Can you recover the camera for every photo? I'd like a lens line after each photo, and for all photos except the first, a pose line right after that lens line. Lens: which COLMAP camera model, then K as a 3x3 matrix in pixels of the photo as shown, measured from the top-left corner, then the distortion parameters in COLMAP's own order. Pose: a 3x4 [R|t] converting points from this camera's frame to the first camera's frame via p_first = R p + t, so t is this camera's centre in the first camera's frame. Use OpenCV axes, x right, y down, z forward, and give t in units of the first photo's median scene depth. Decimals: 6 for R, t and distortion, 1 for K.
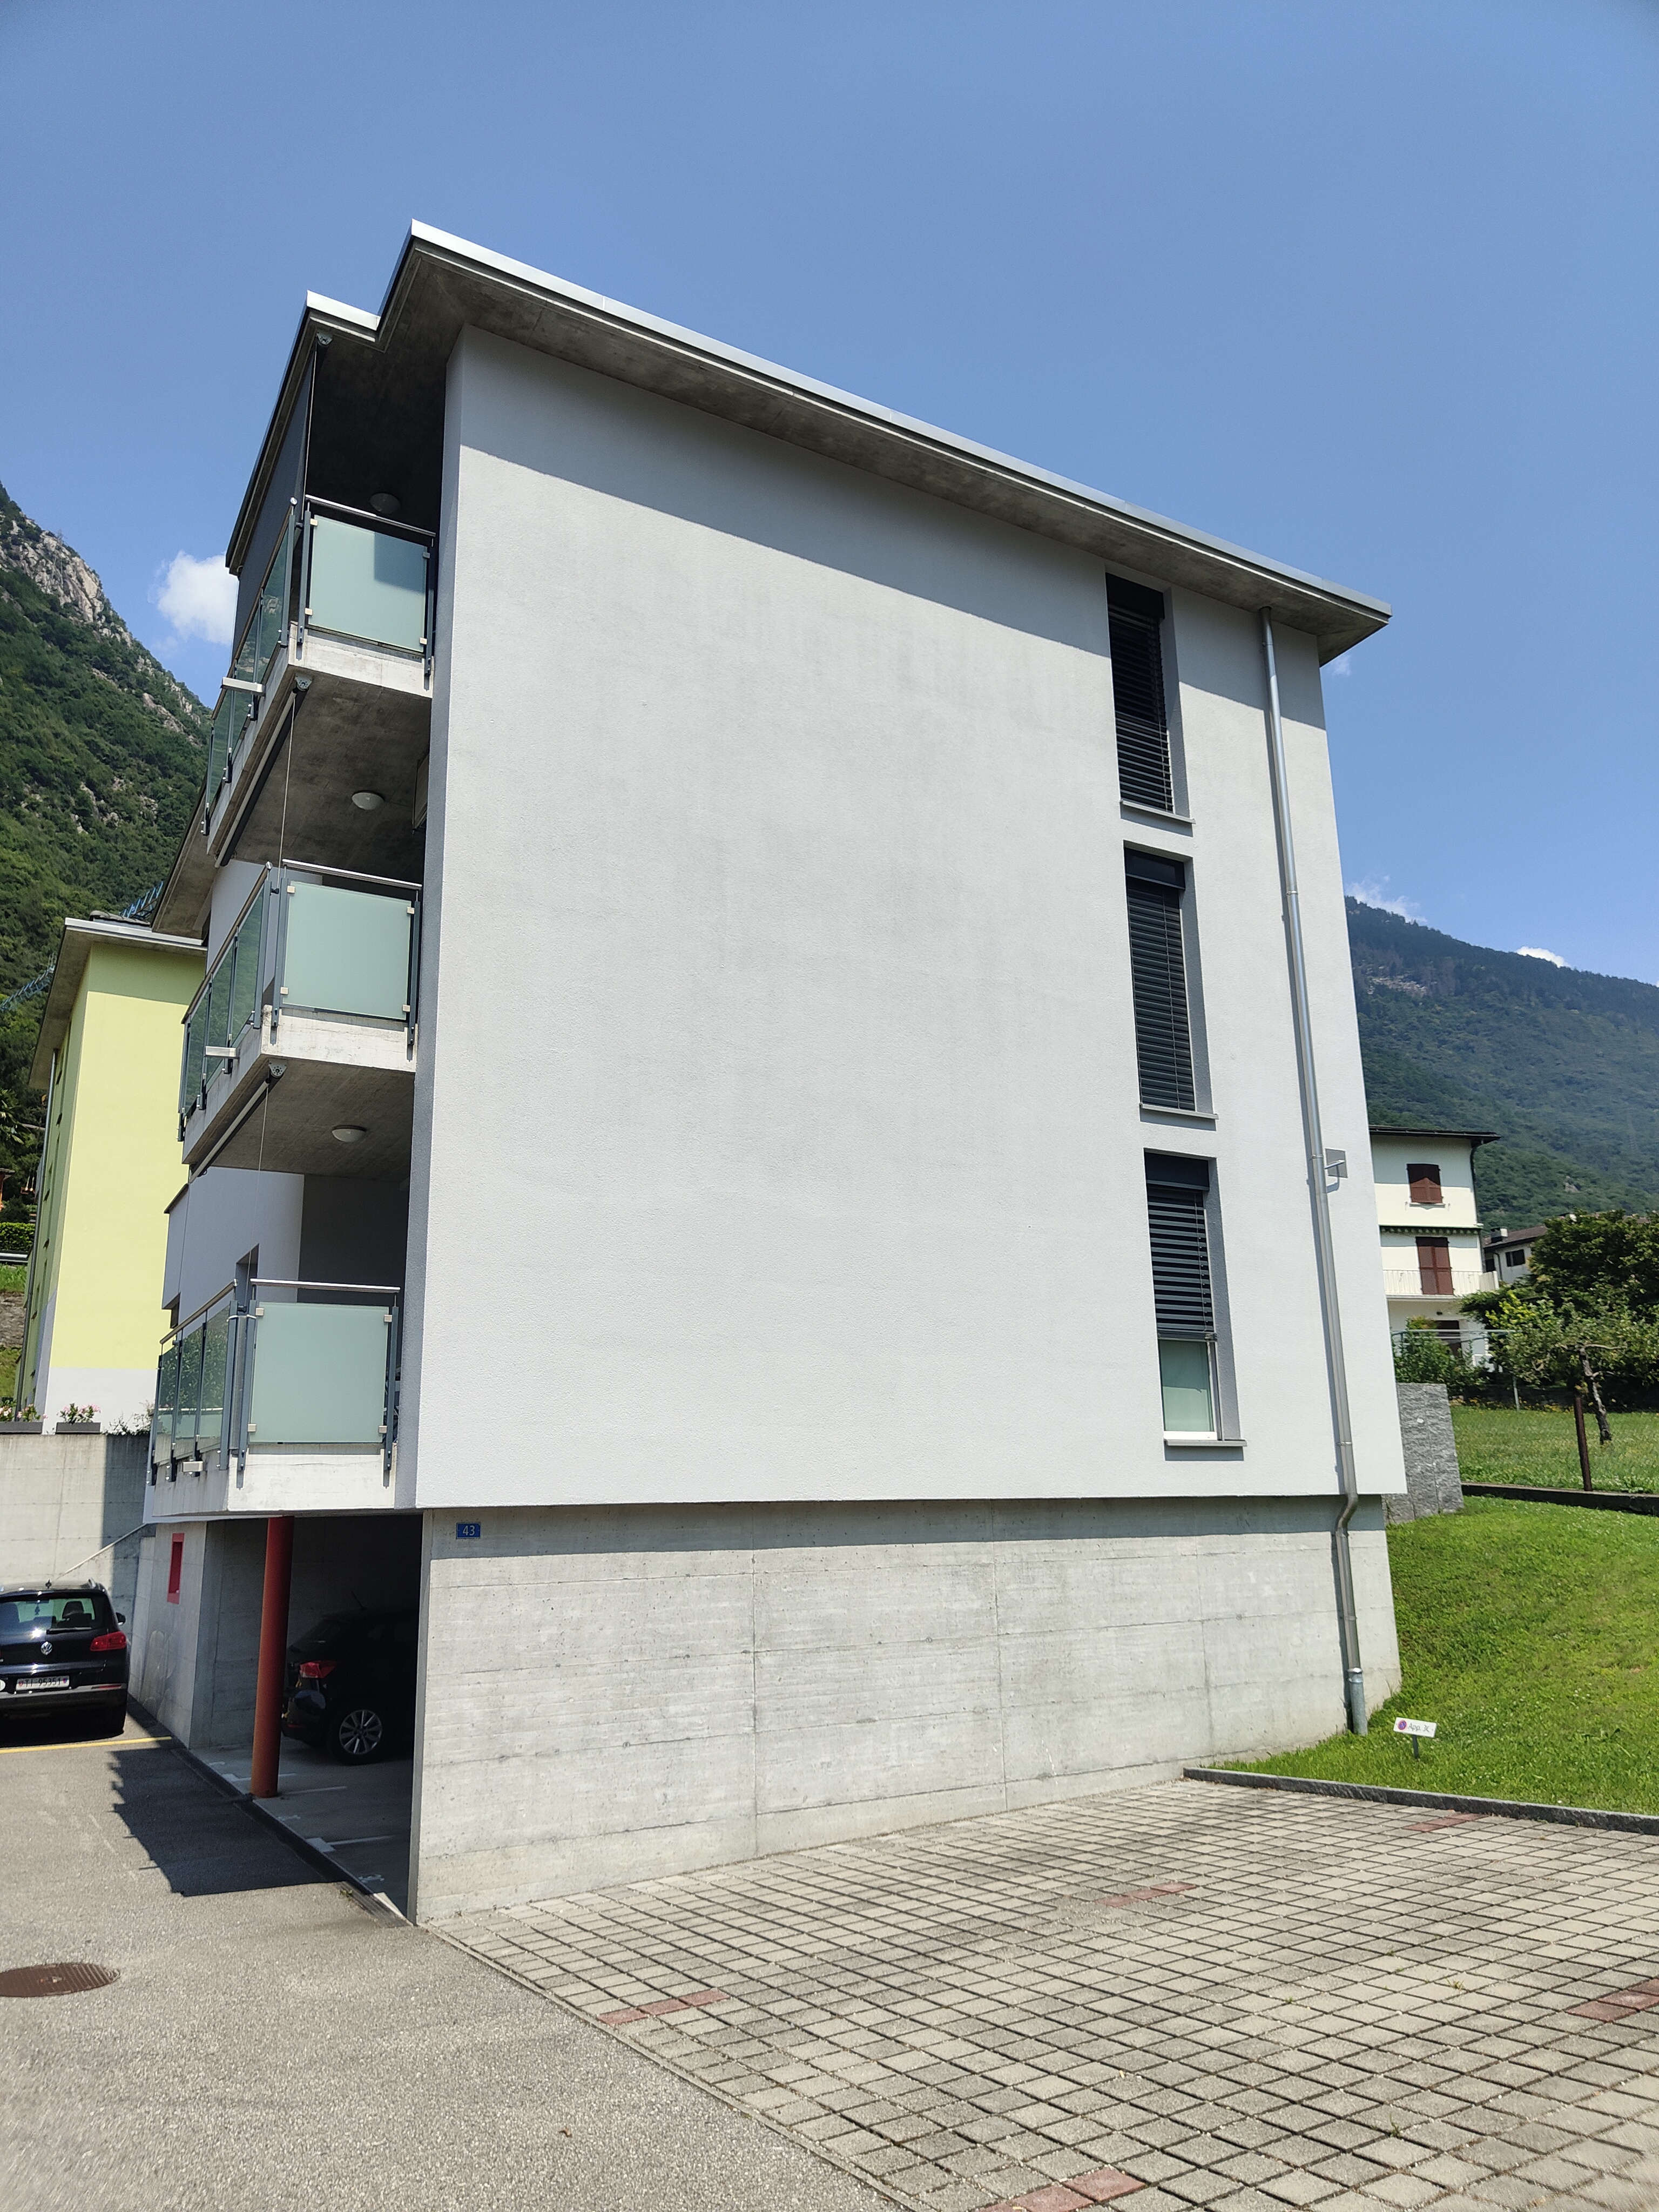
lens RADIAL K [[1539.6, 0, 823.1], [0, 1539.6, 1118.3], [0, 0, 1]] dist [0.010062, 0.004309]
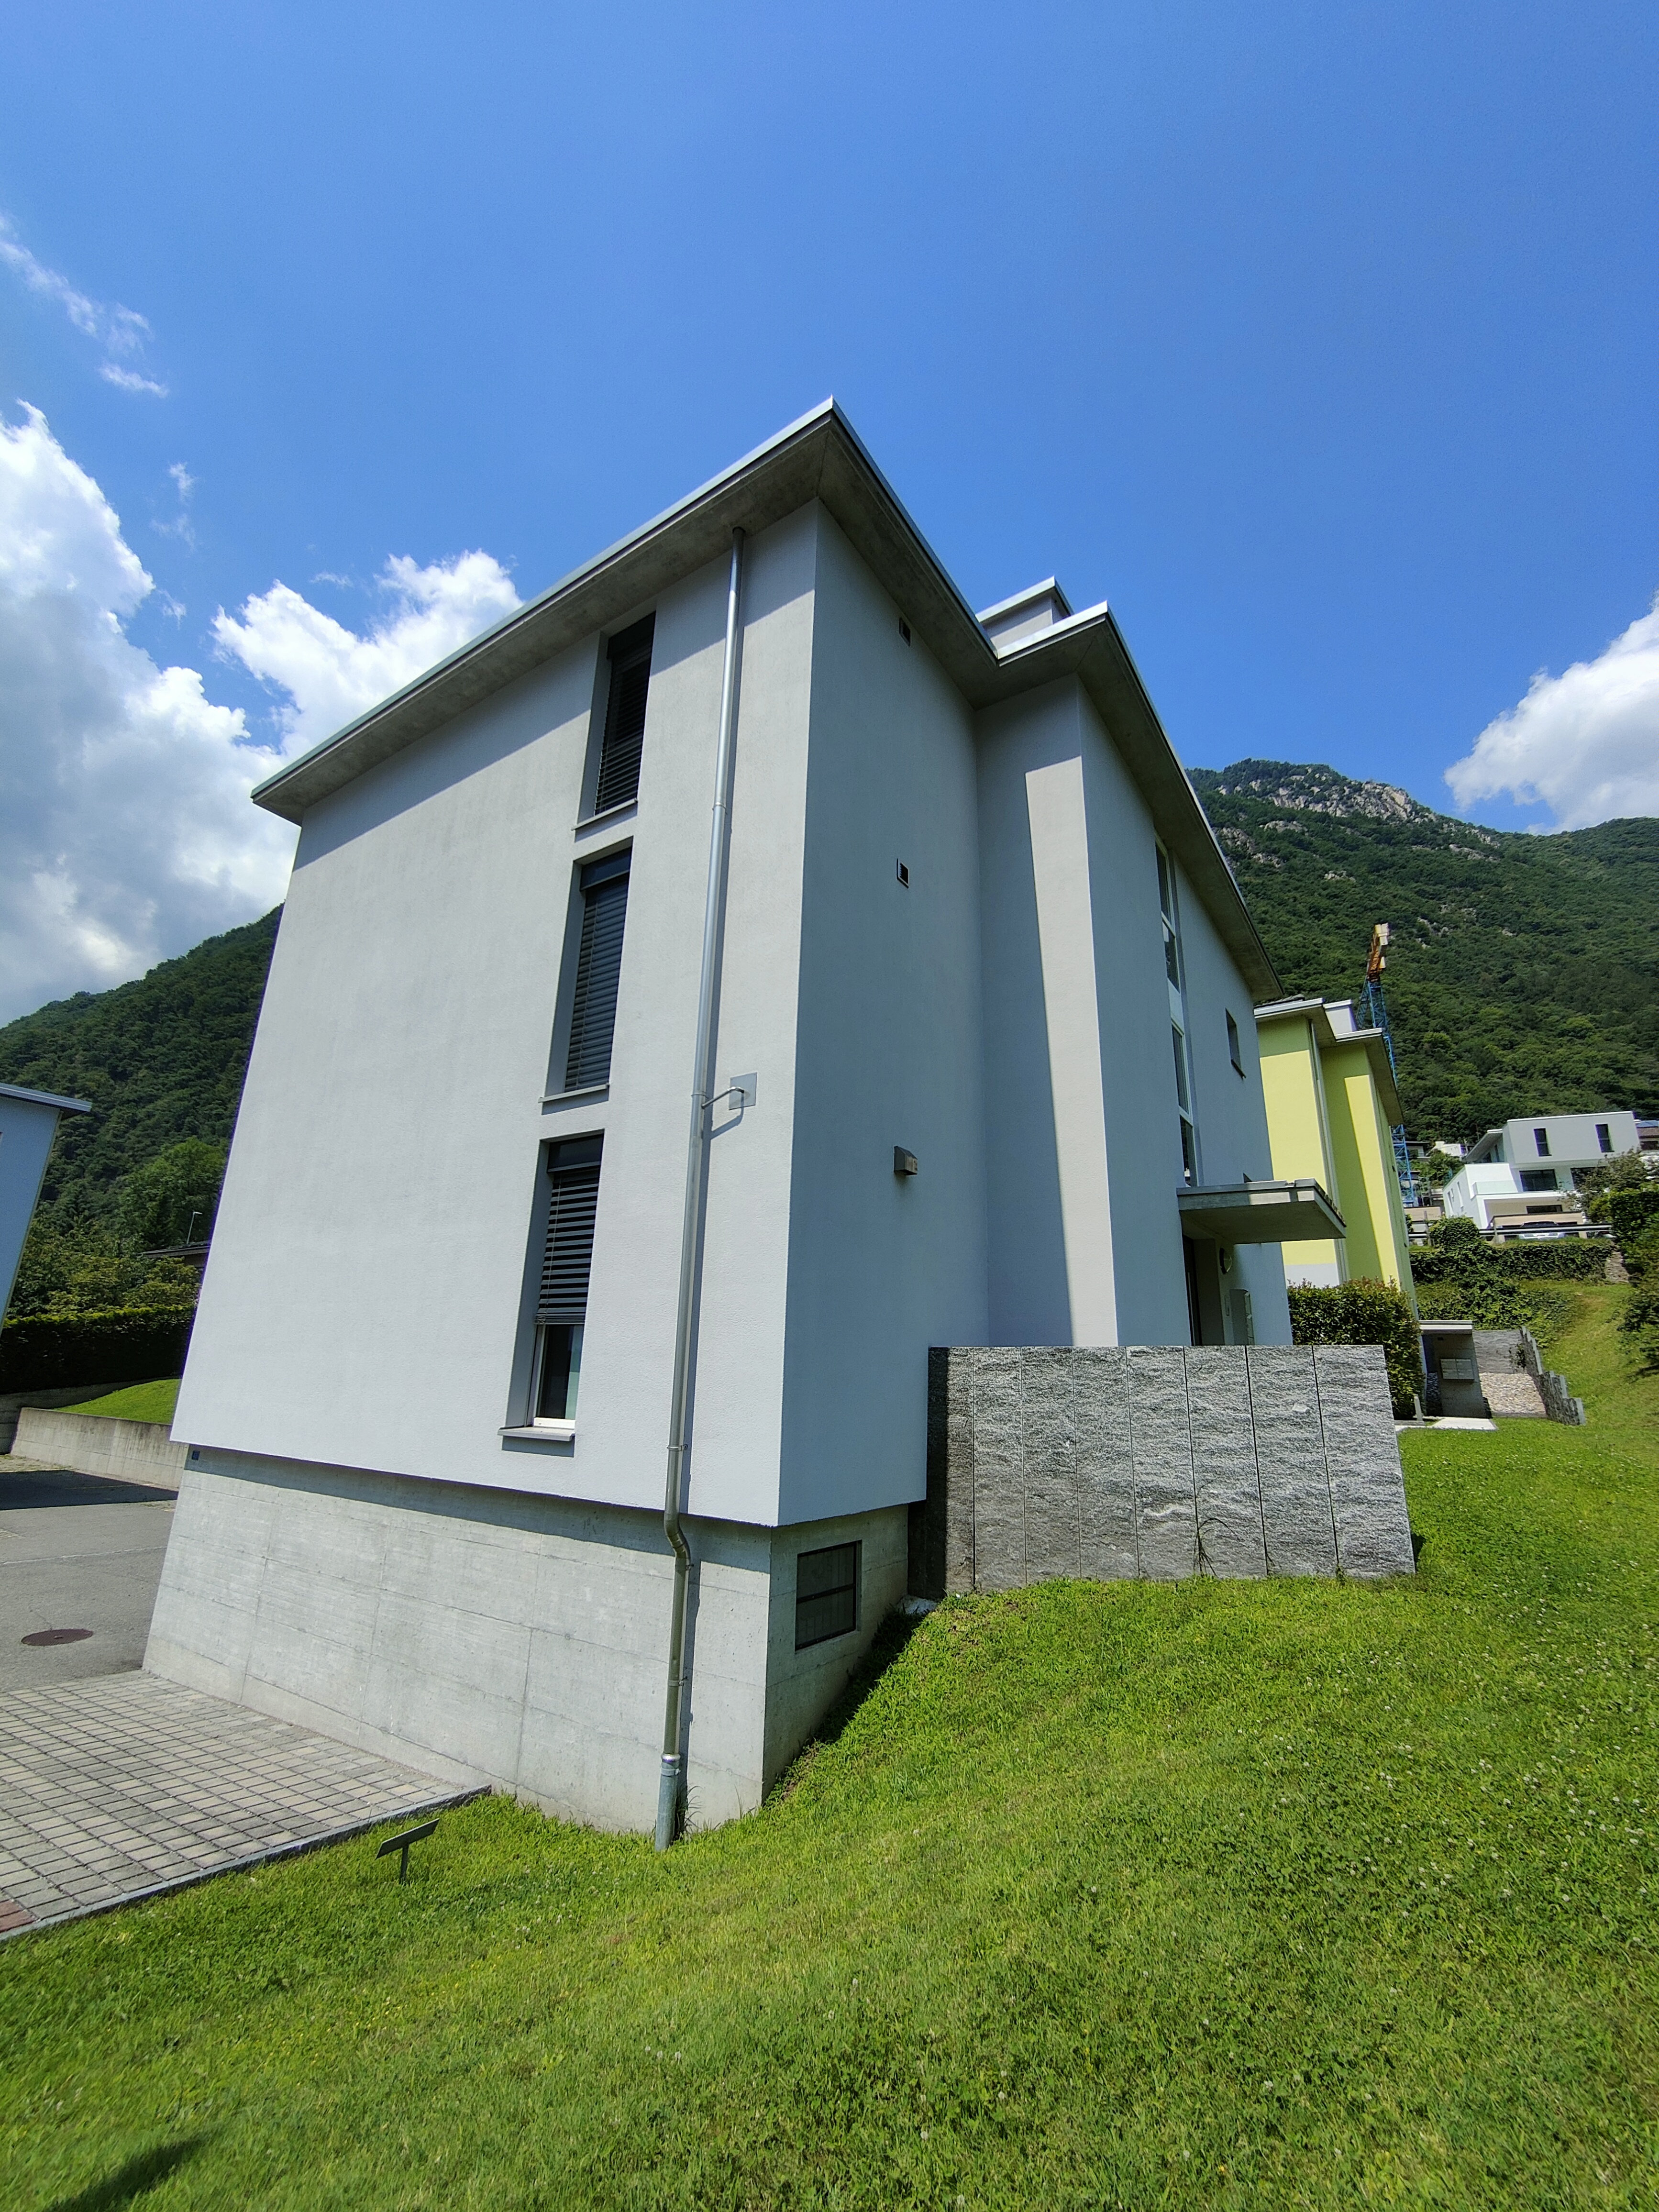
lens RADIAL K [[909.5, 0, 832.9], [0, 909.5, 1102.7], [0, 0, 1]] dist [-0.006391, 0.000107]
pose [[0.438400, -0.231405, -0.868480, 0.950654], [0.189754, 0.968337, -0.162226, 0.150702], [0.878521, -0.093678, 0.468429, 1.005644]]
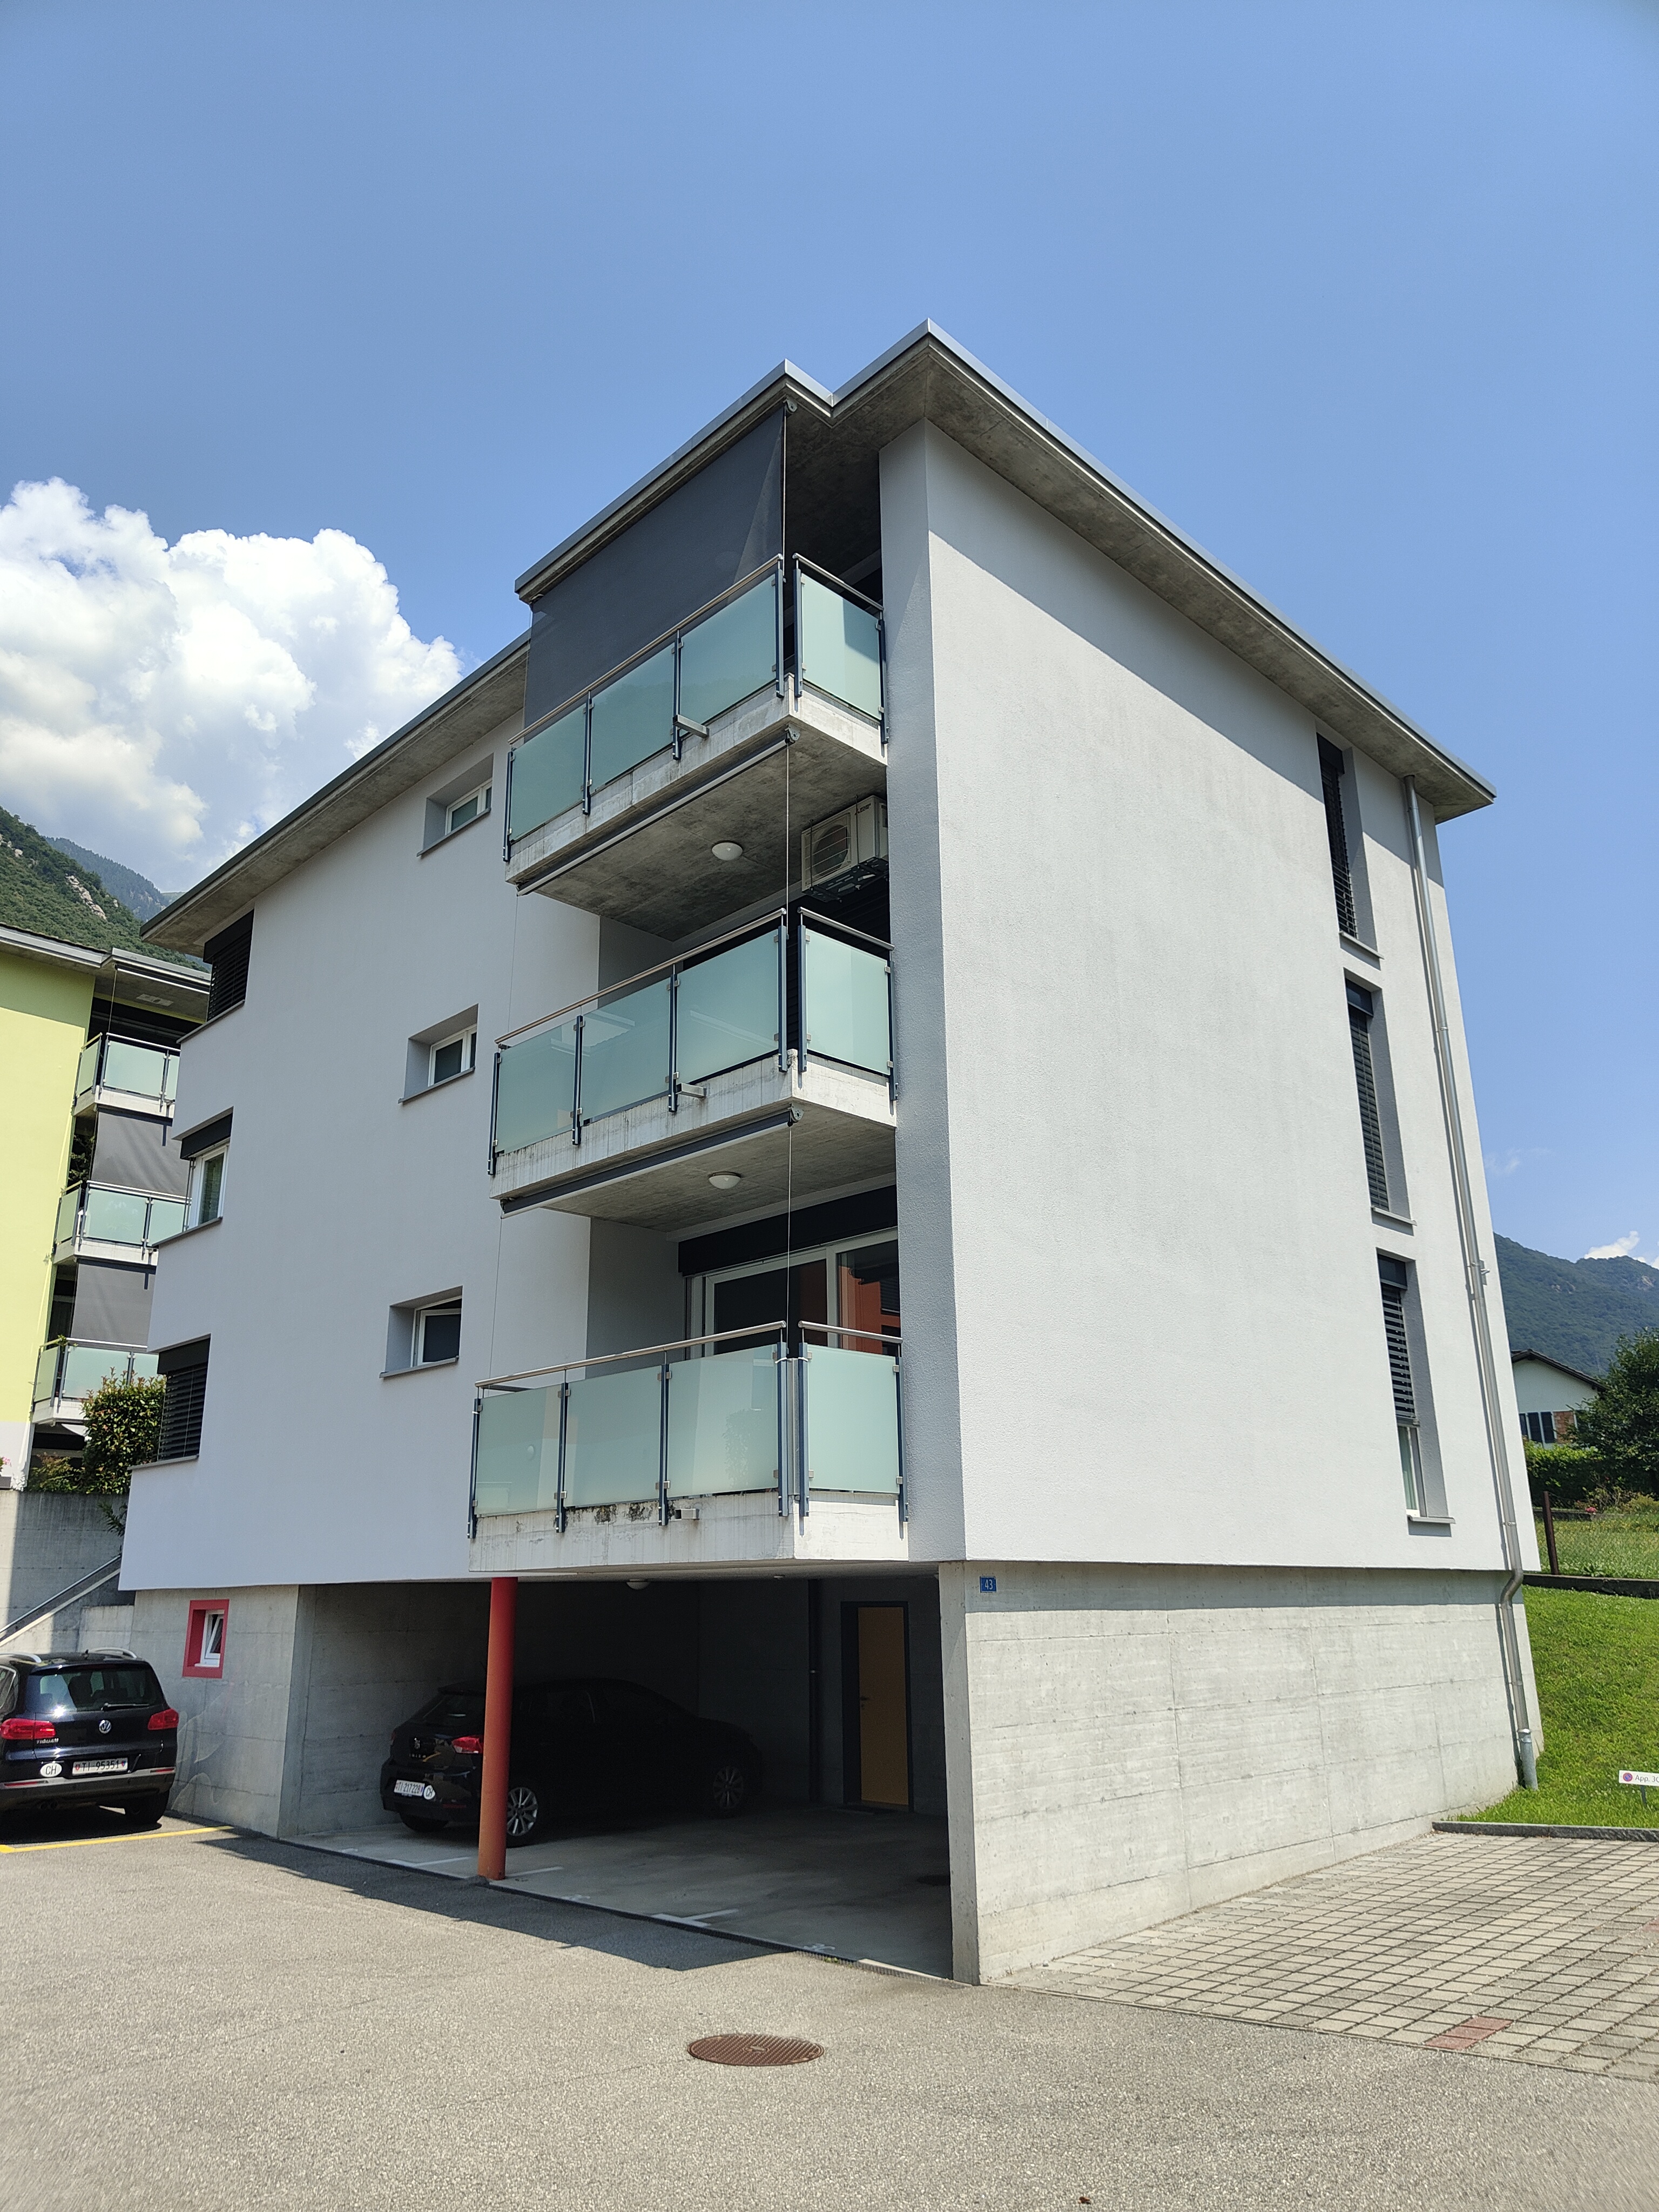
lens RADIAL K [[1539.6, 0, 812.0], [0, 1539.6, 1109.9], [0, 0, 1]] dist [0.010062, 0.004309]
pose [[0.967917, 0.086068, 0.236069, -0.508740], [-0.071733, 0.995057, -0.068672, 0.029927], [-0.240813, 0.049535, 0.969307, 0.027433]]
